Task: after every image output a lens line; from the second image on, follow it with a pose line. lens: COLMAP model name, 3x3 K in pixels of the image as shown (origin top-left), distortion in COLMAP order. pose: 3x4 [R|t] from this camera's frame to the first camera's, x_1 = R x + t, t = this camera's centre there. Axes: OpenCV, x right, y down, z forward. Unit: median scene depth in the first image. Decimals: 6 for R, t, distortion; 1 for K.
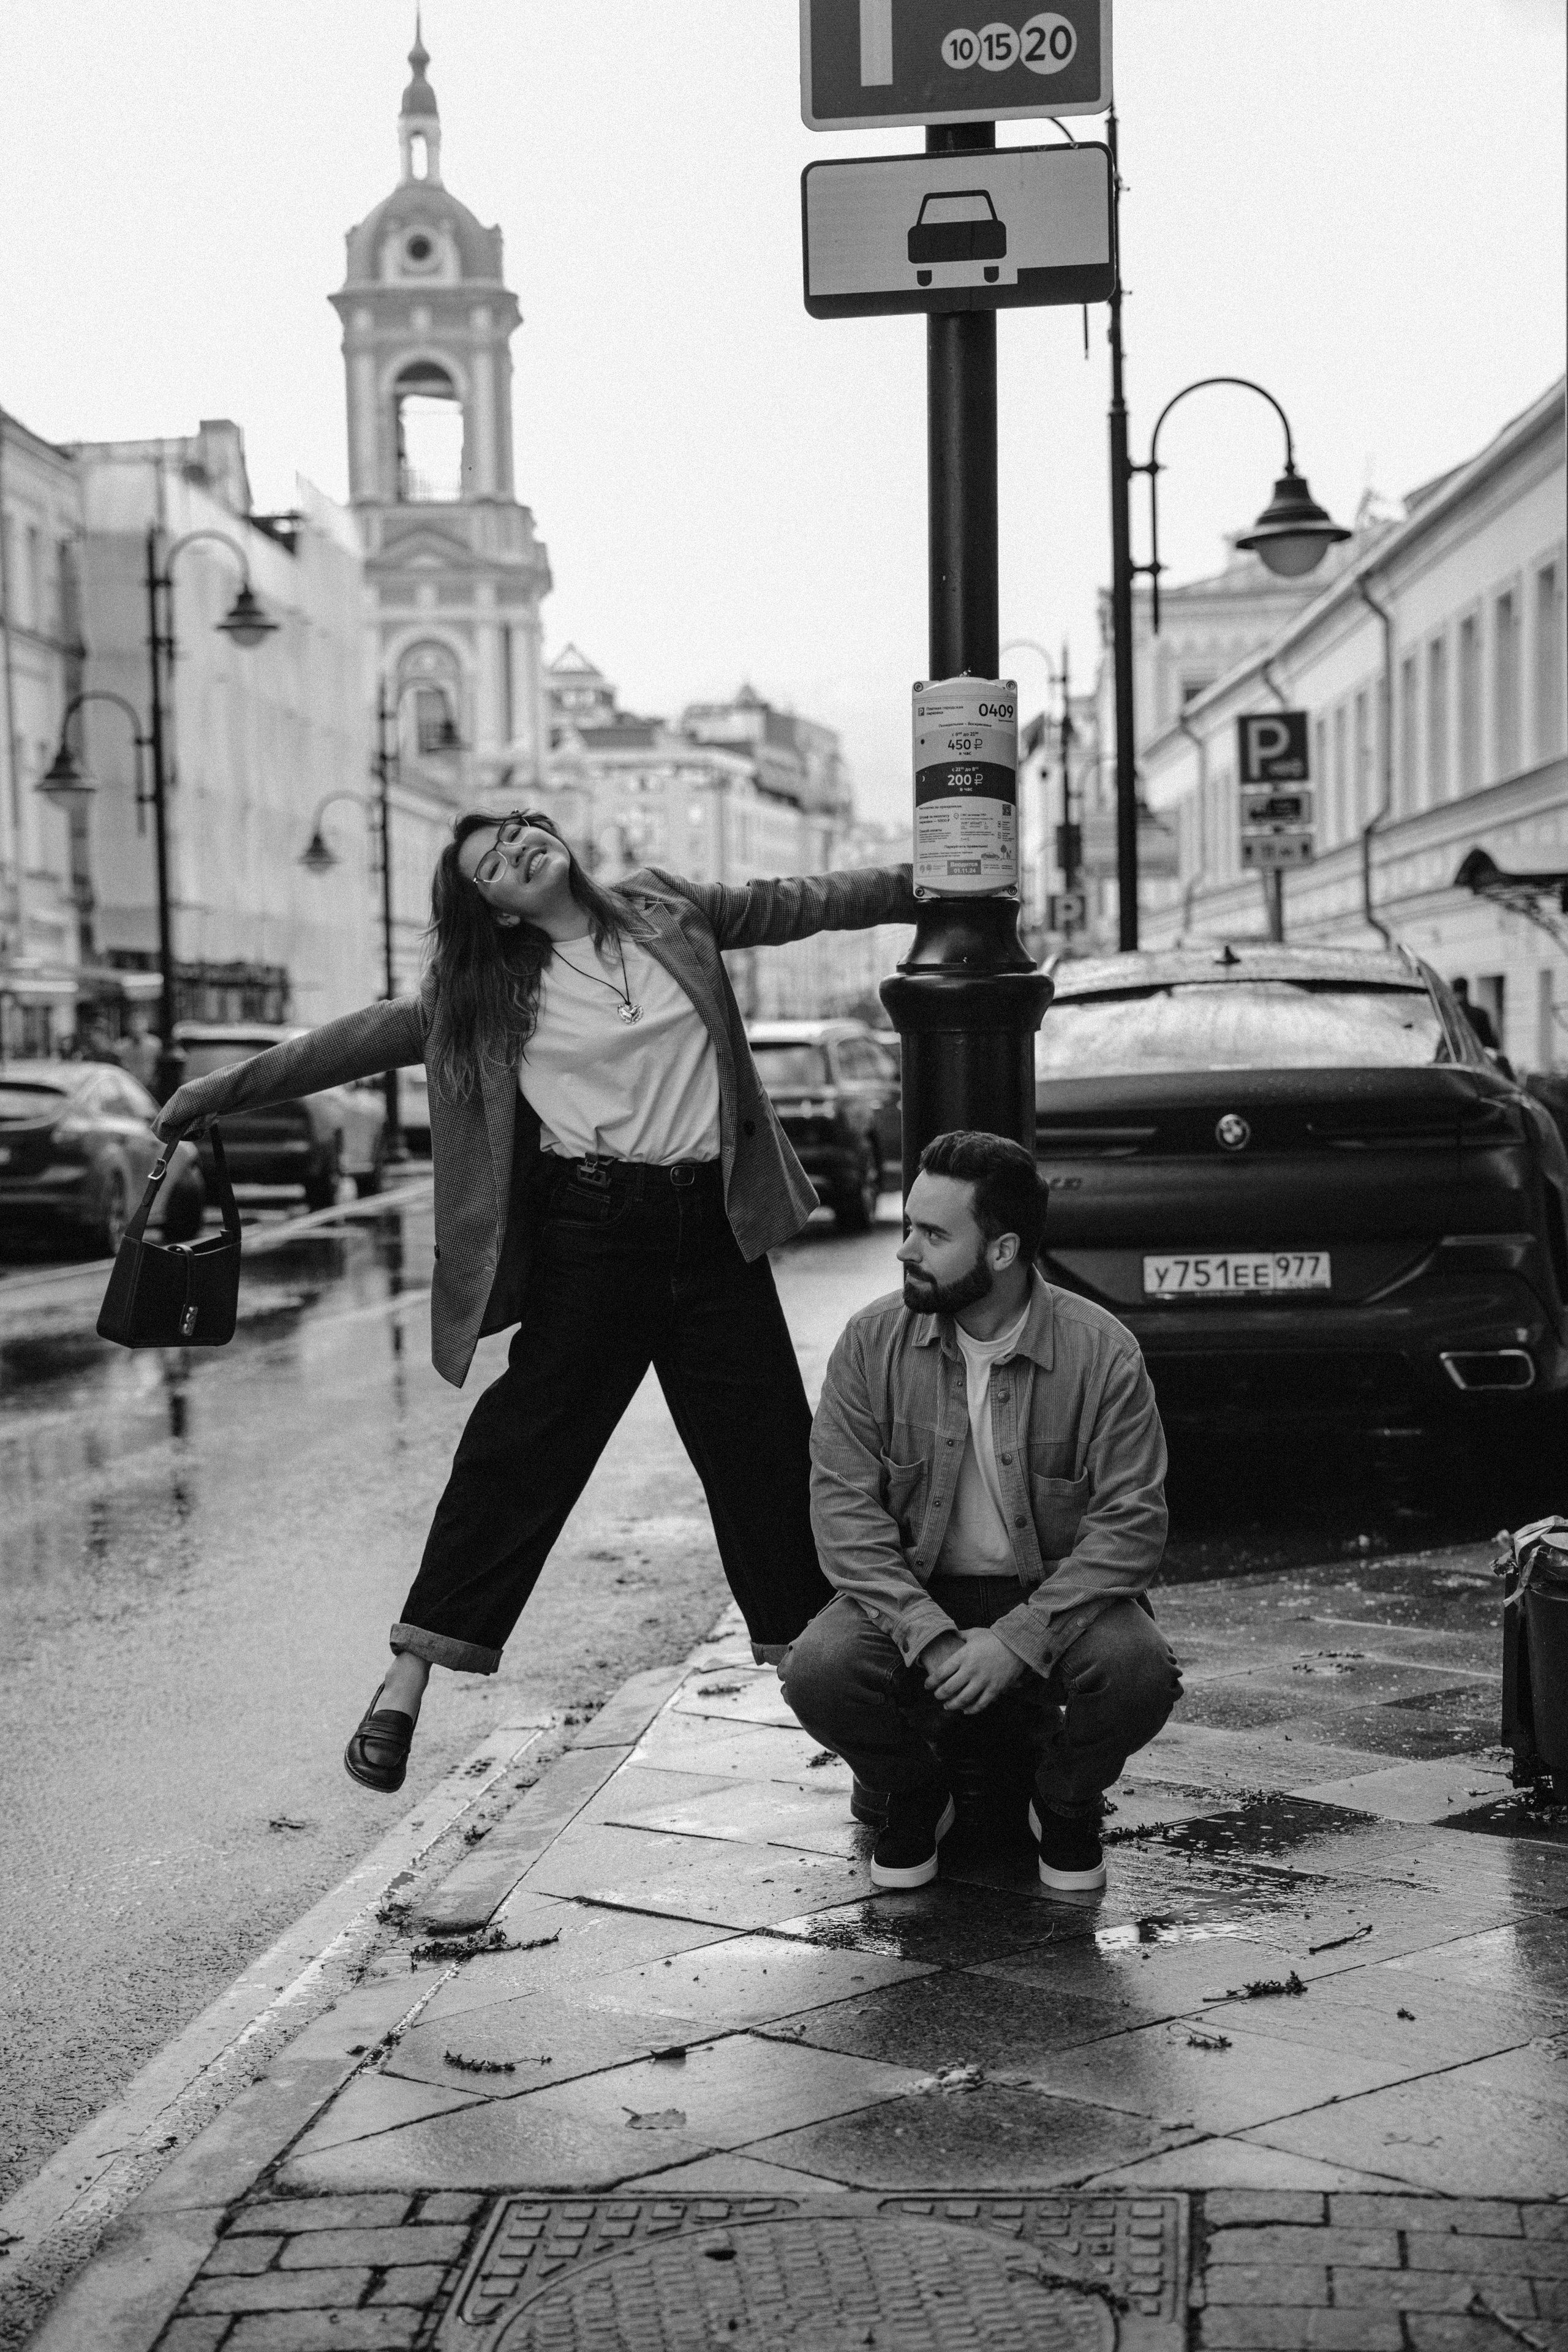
lens RADIAL K [[3779.8, 0, 784.0], [0, 3779.8, 1176.0], [0, 0, 1]] dist [0.014689, 1.295222]
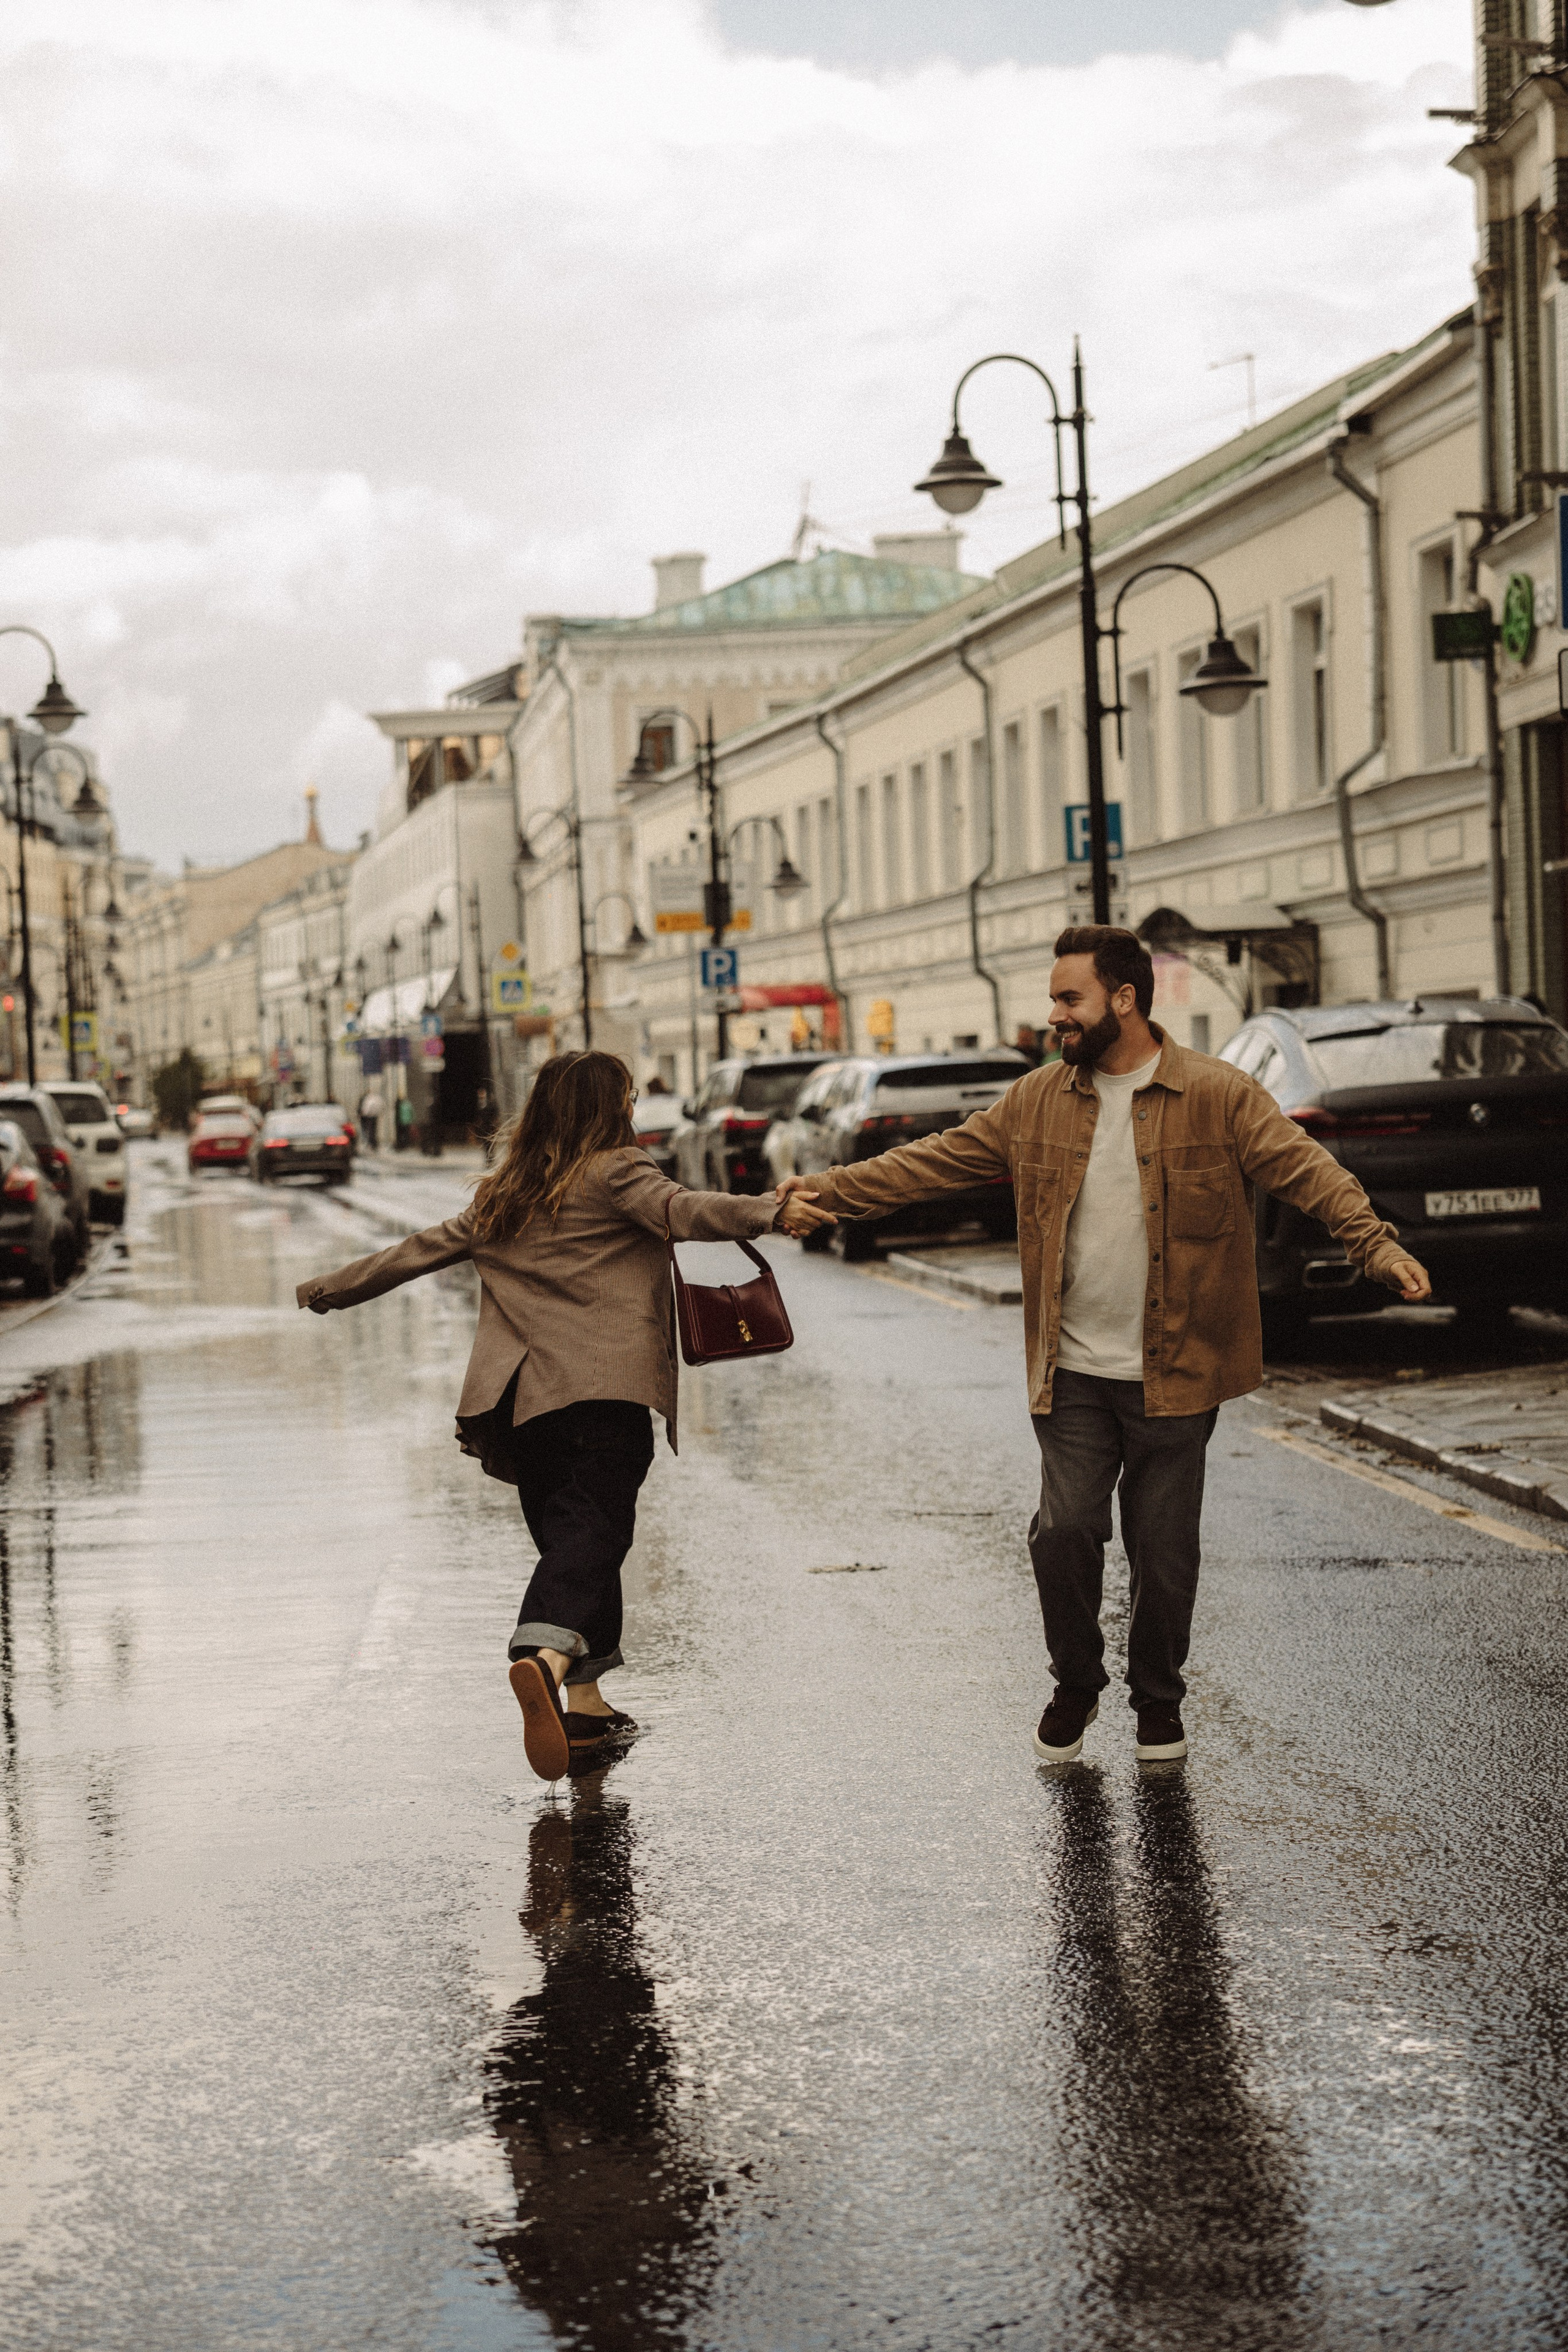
lens RADIAL K [[4394.5, 0, 766.0], [0, 4394.5, 1199.1], [0, 0, 1]] dist [0.257989, -0.225074]
pose [[0.983491, -0.025165, 0.179199, -0.124262], [0.027693, 0.999549, -0.011622, 0.008998], [-0.178826, 0.016393, 0.983744, -0.194244]]
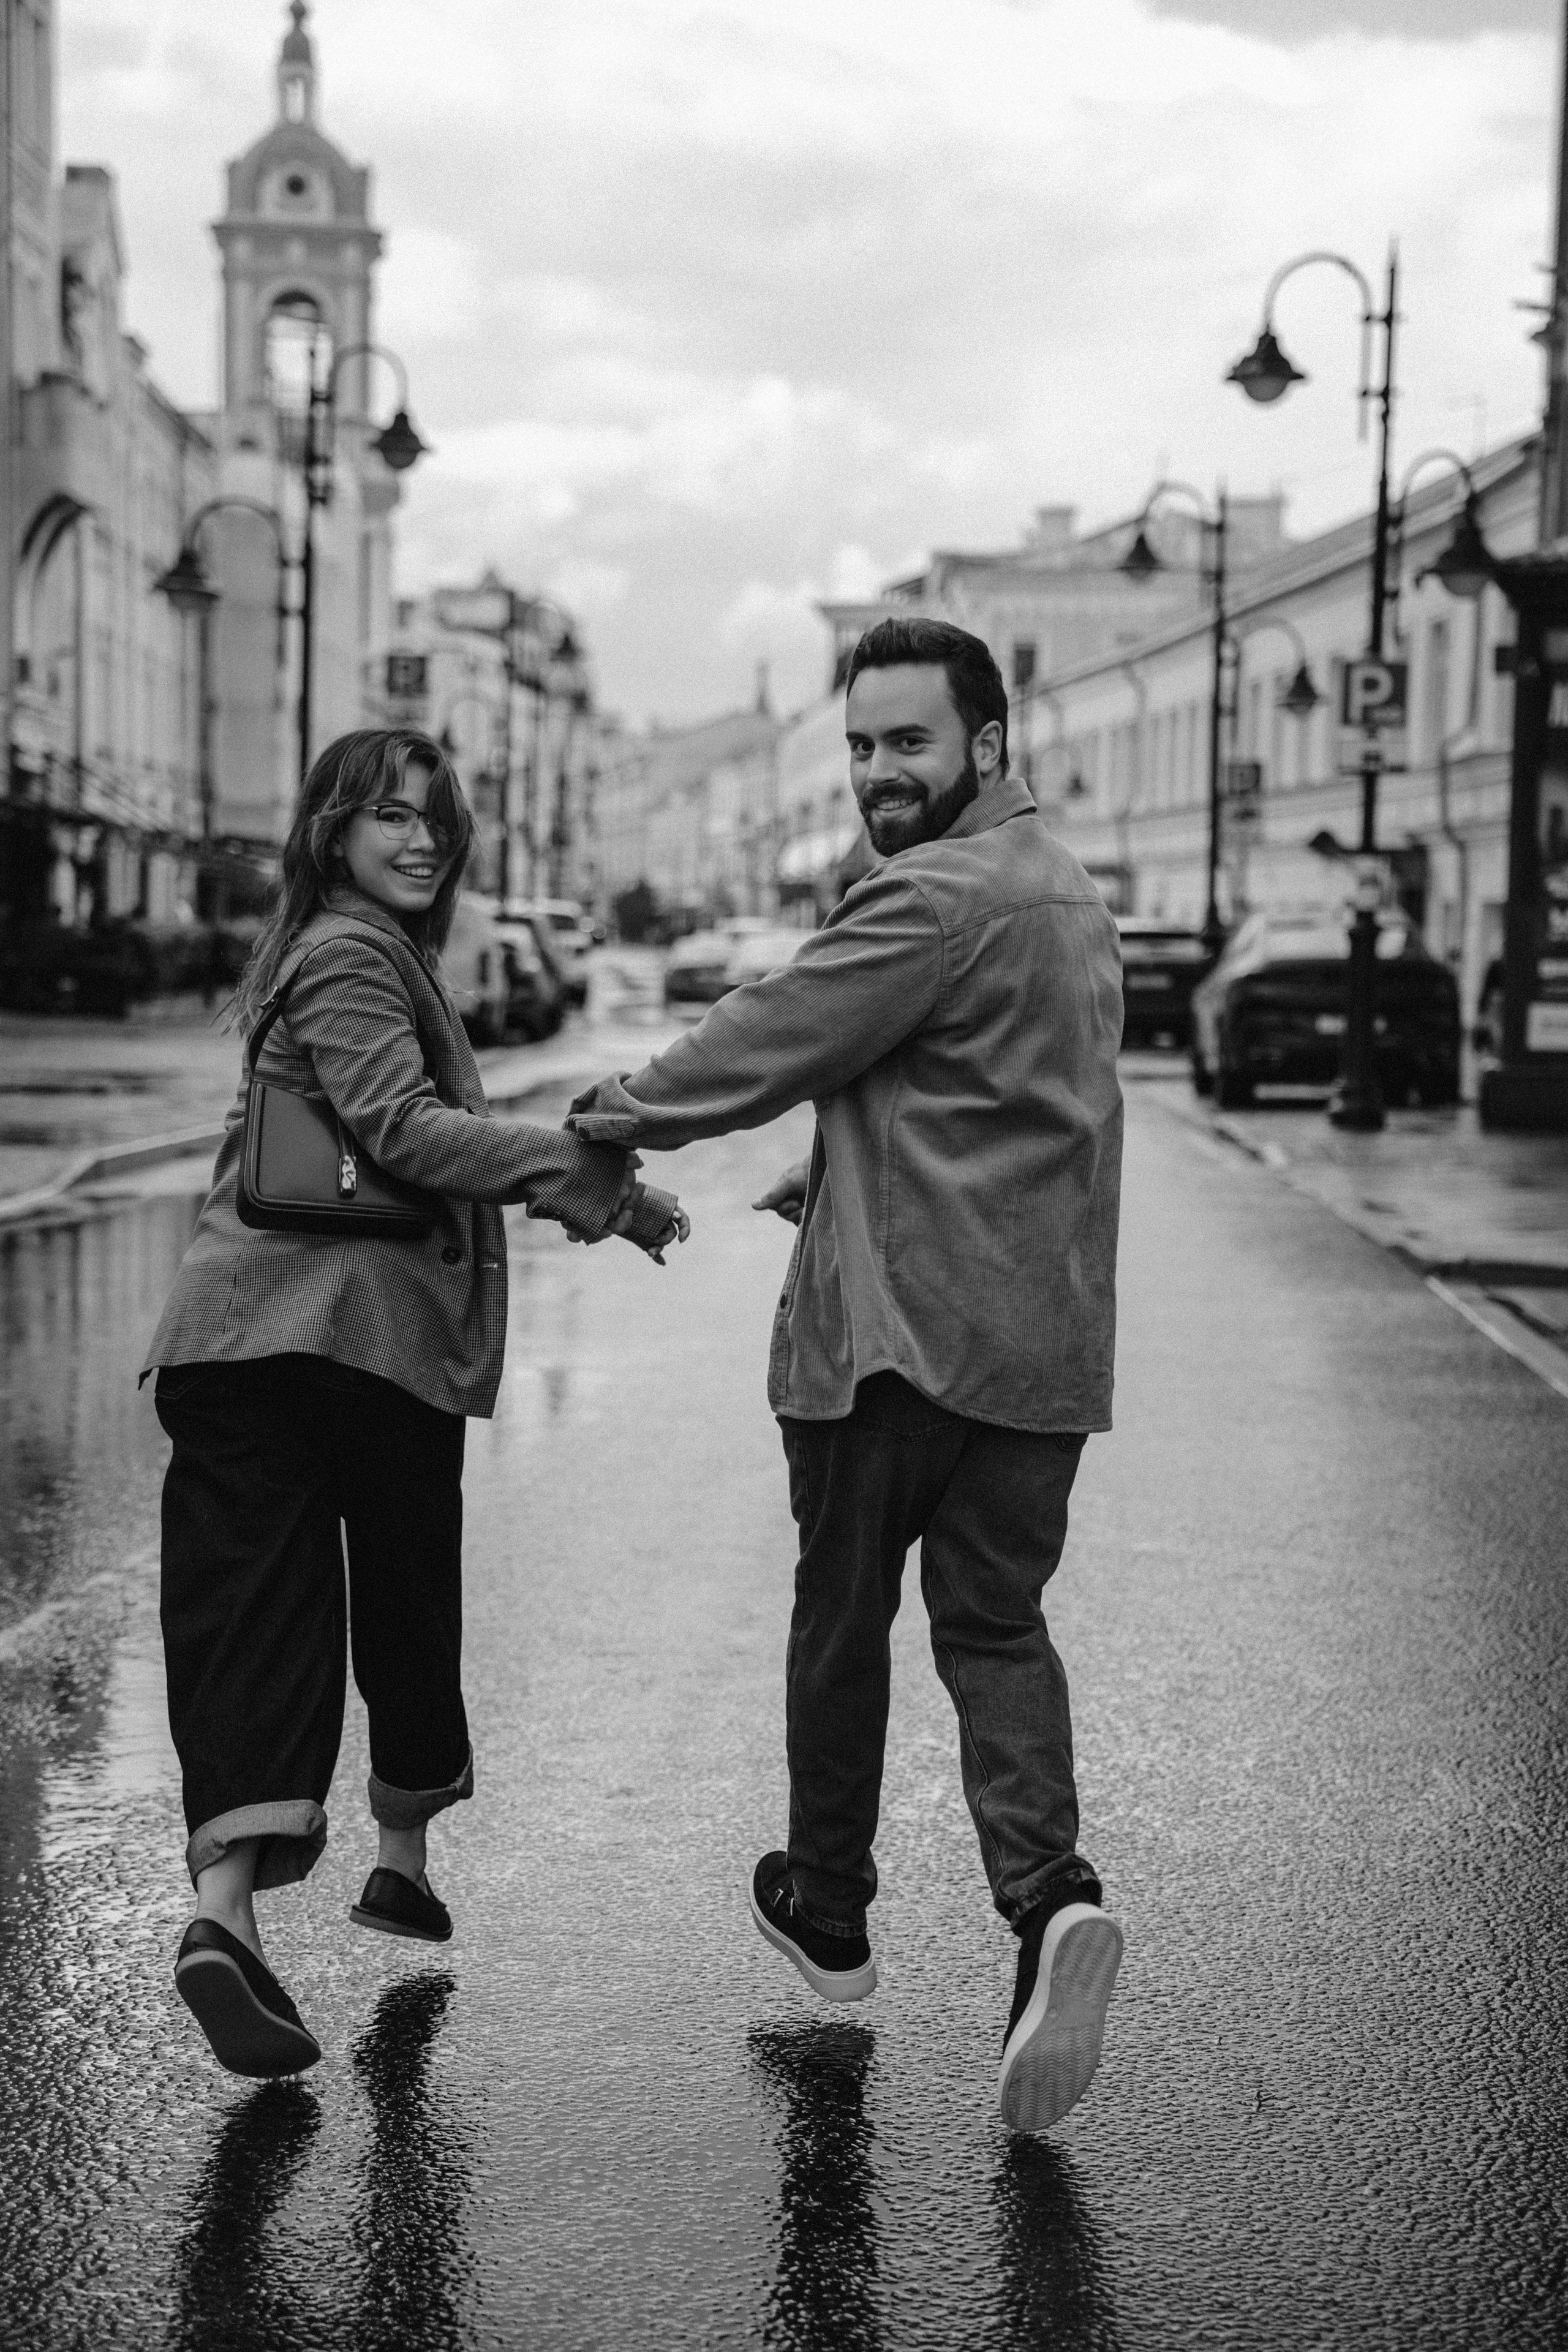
lens RADIAL K [[3913.9, 0, 789.8], [0, 3913.9, 1165.8], [0, 0, 1]] dist [0.171474, 0.046630]
pose [[0.995252, 0.035592, 0.090593, -0.136674], [-0.037891, 0.998999, 0.023783, 0.018443], [-0.089655, -0.027103, 0.995604, -0.464076]]
